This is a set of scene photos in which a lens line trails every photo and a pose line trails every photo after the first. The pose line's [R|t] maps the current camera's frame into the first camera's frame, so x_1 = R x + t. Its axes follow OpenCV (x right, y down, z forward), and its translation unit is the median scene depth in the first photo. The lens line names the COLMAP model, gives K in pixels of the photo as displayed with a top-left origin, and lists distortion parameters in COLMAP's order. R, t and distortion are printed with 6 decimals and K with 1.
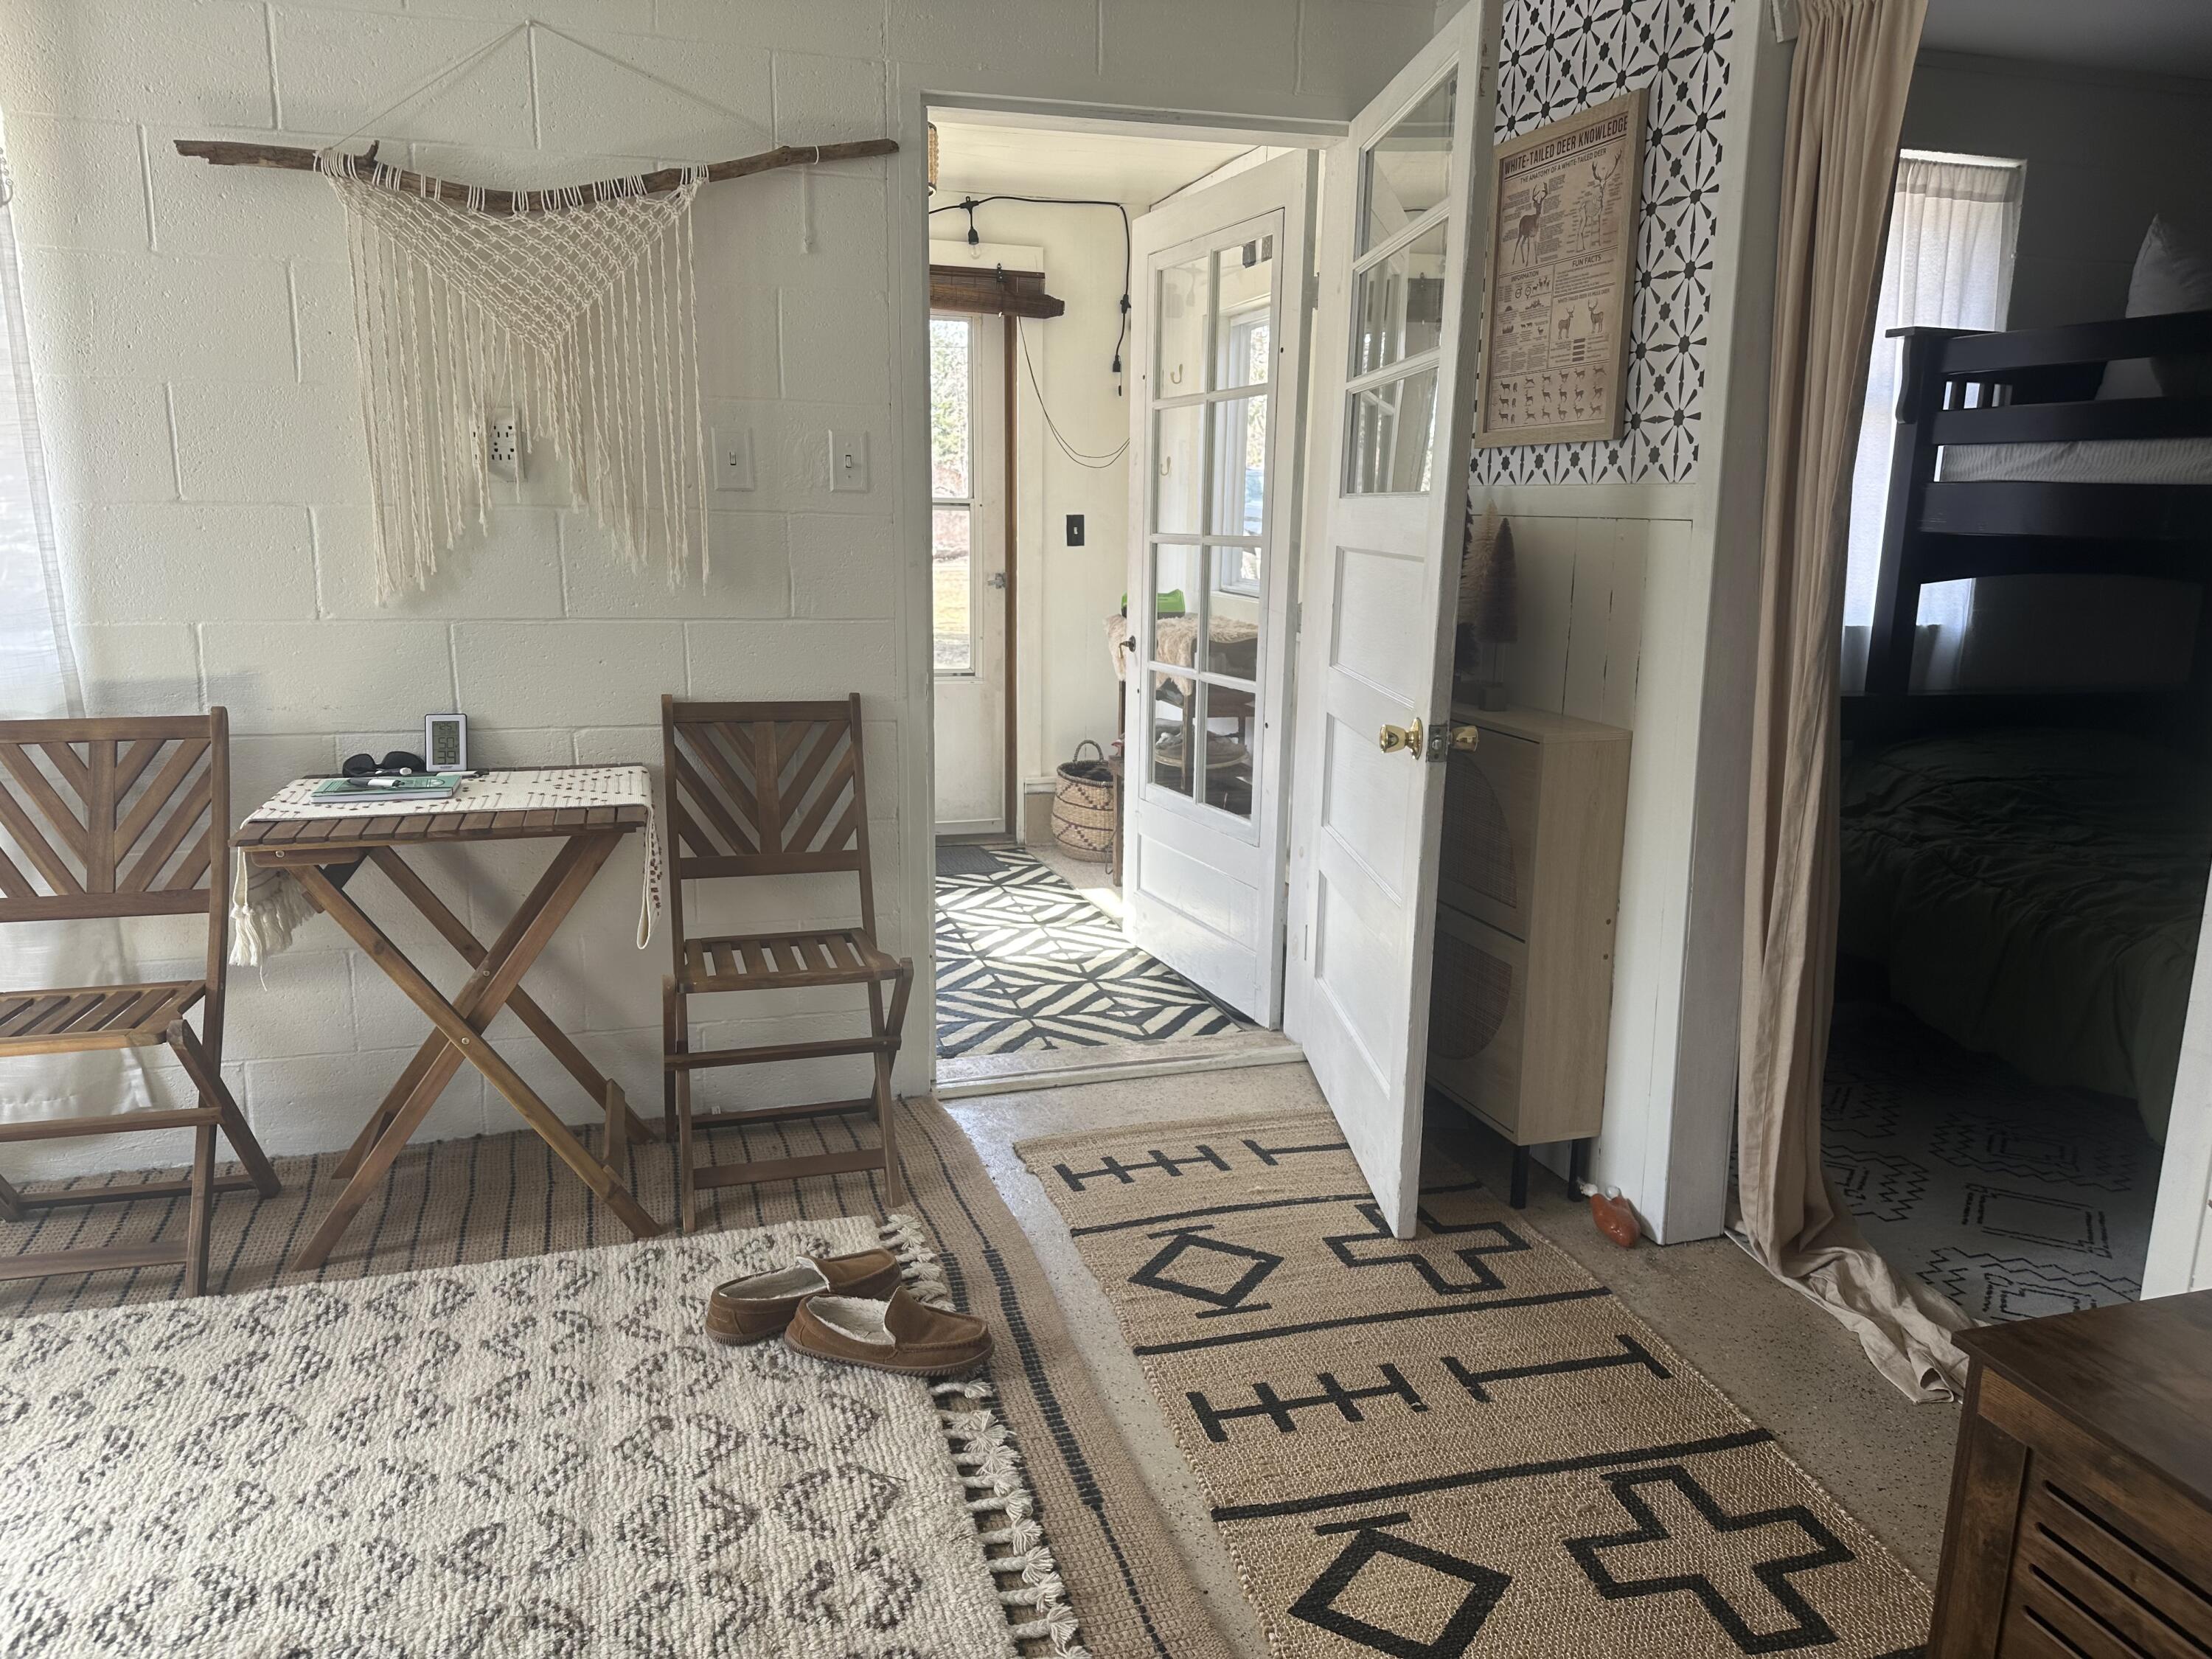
lens RADIAL K [[1538.9, 0, 1073.1], [0, 1538.9, 825.1], [0, 0, 1]] dist [0.064052, -0.079435]
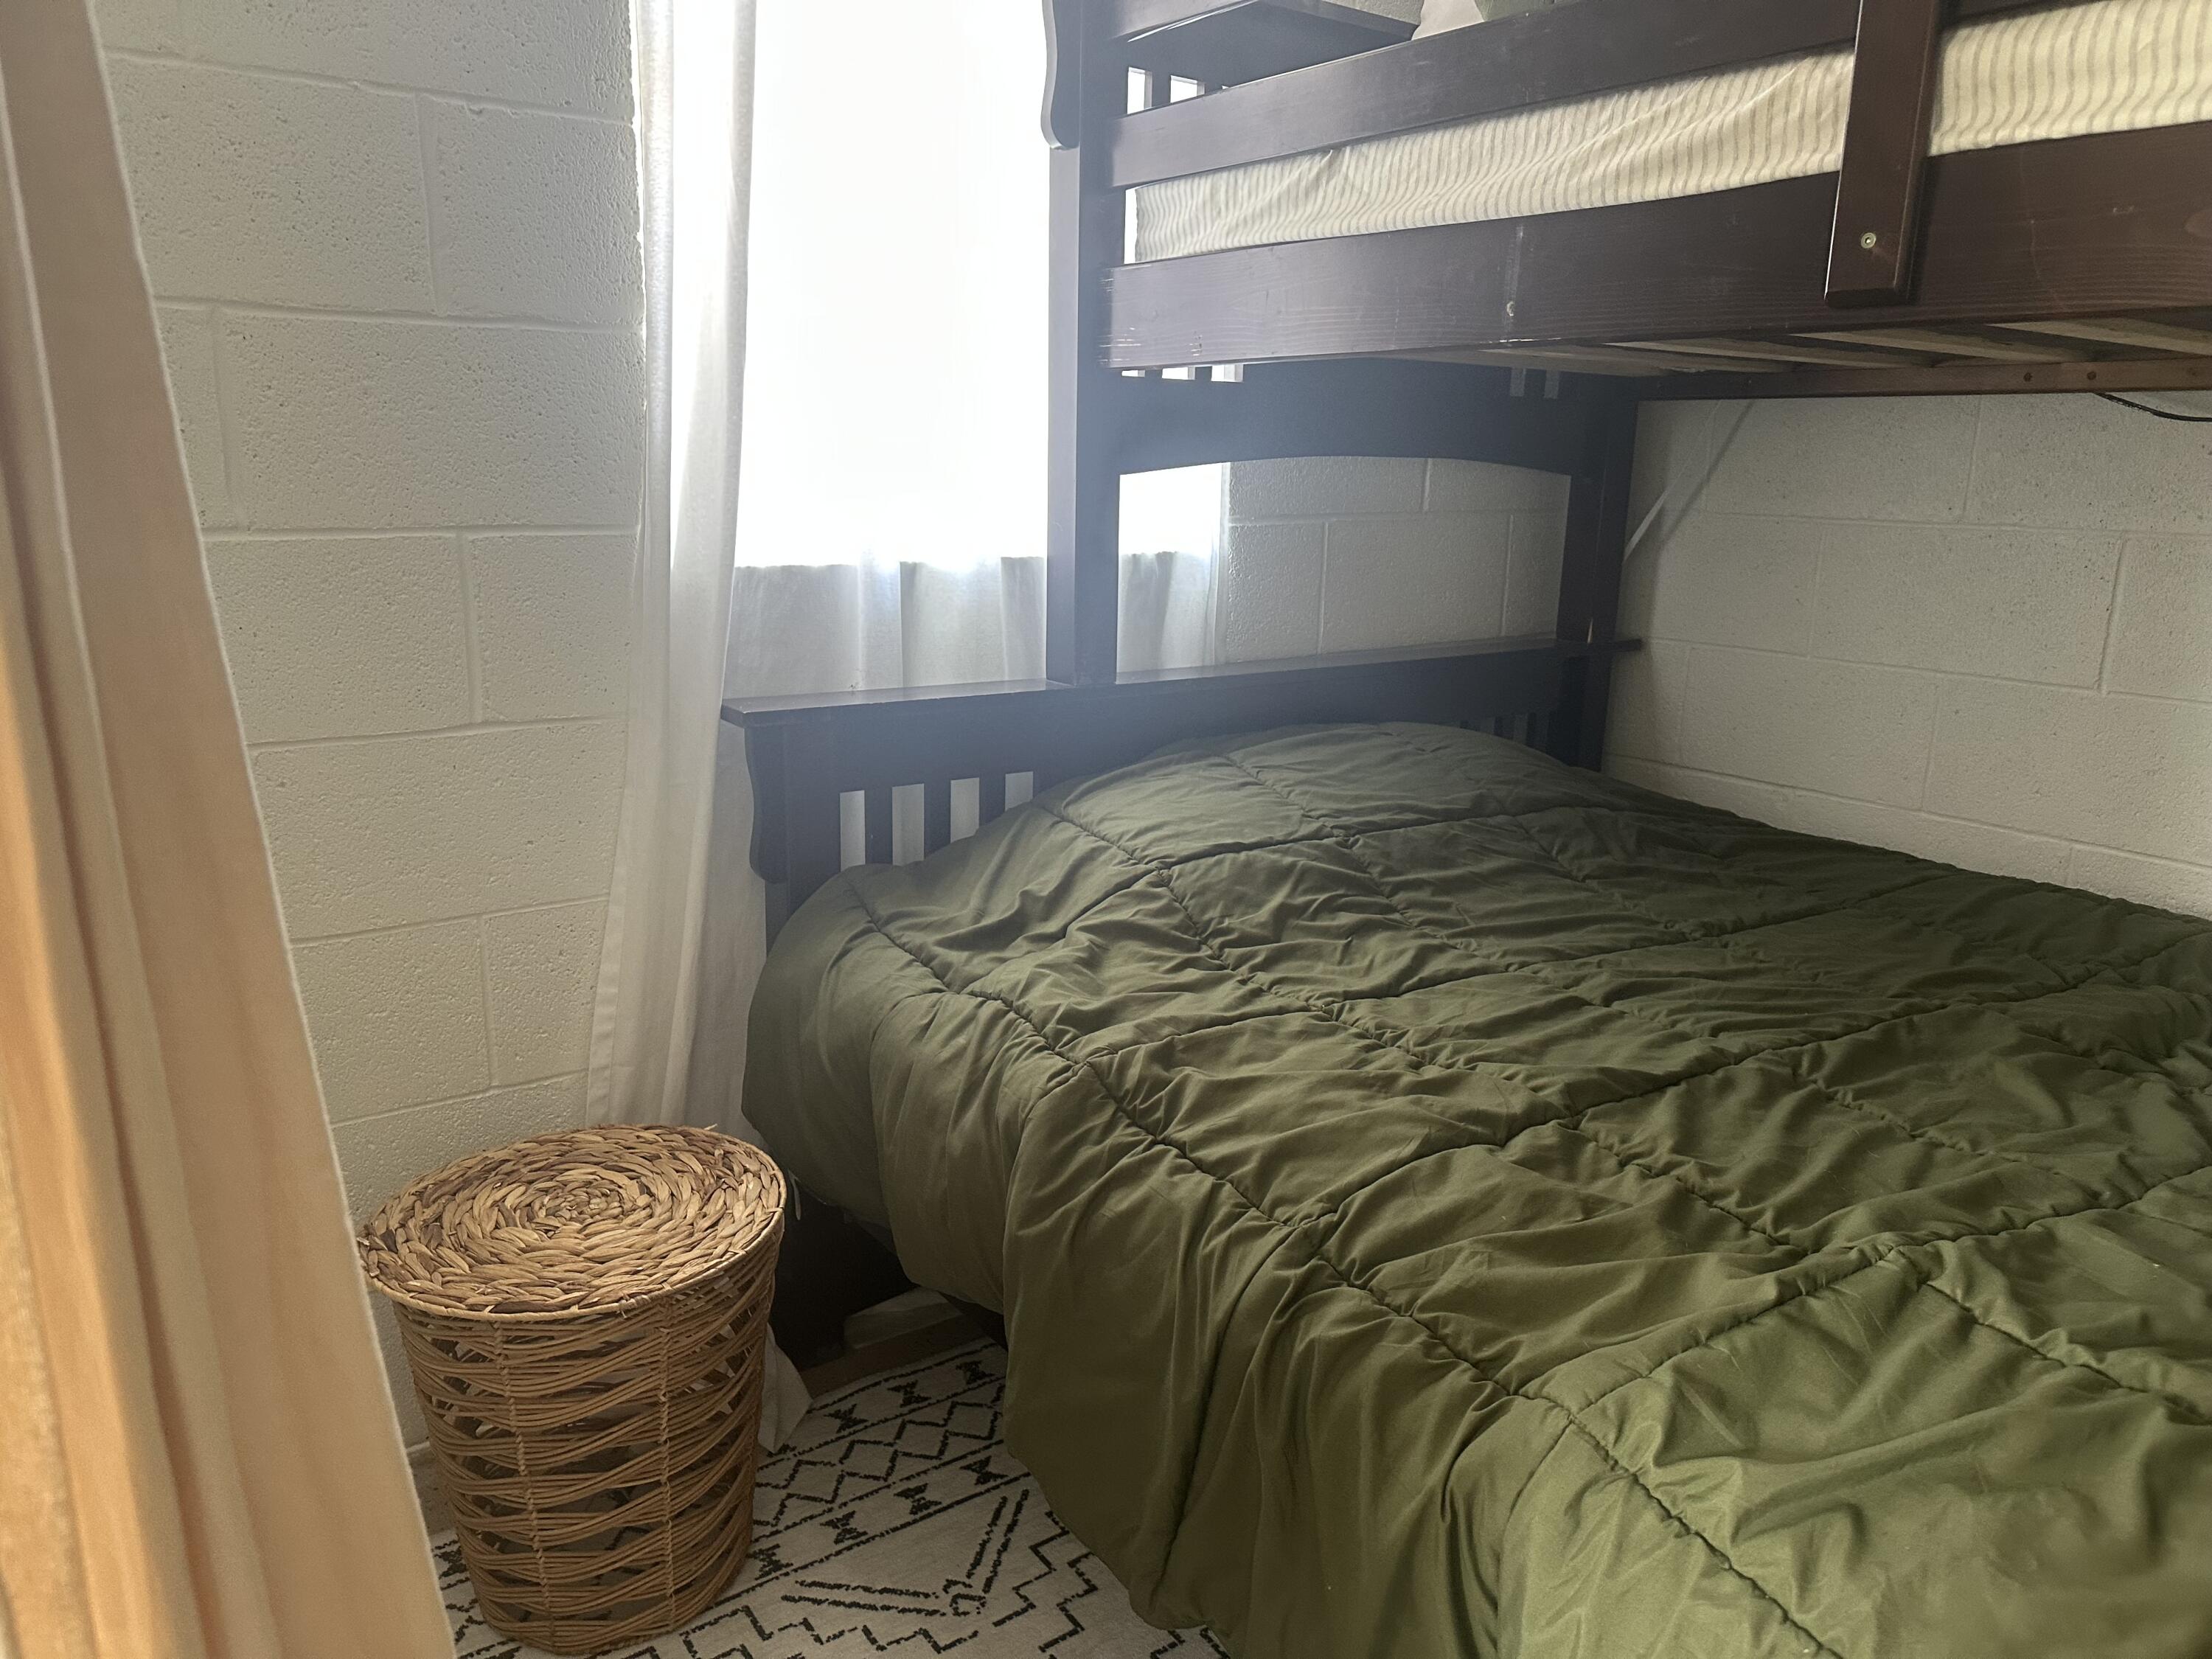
lens RADIAL K [[1584.5, 0, 1075.2], [0, 1584.5, 826.9], [0, 0, 1]] dist [0.049144, -0.052210]
pose [[0.942515, -0.070527, 0.326636, 0.366541], [0.059017, 0.997241, 0.045027, -0.063780], [-0.328910, -0.023162, 0.944077, 0.523917]]
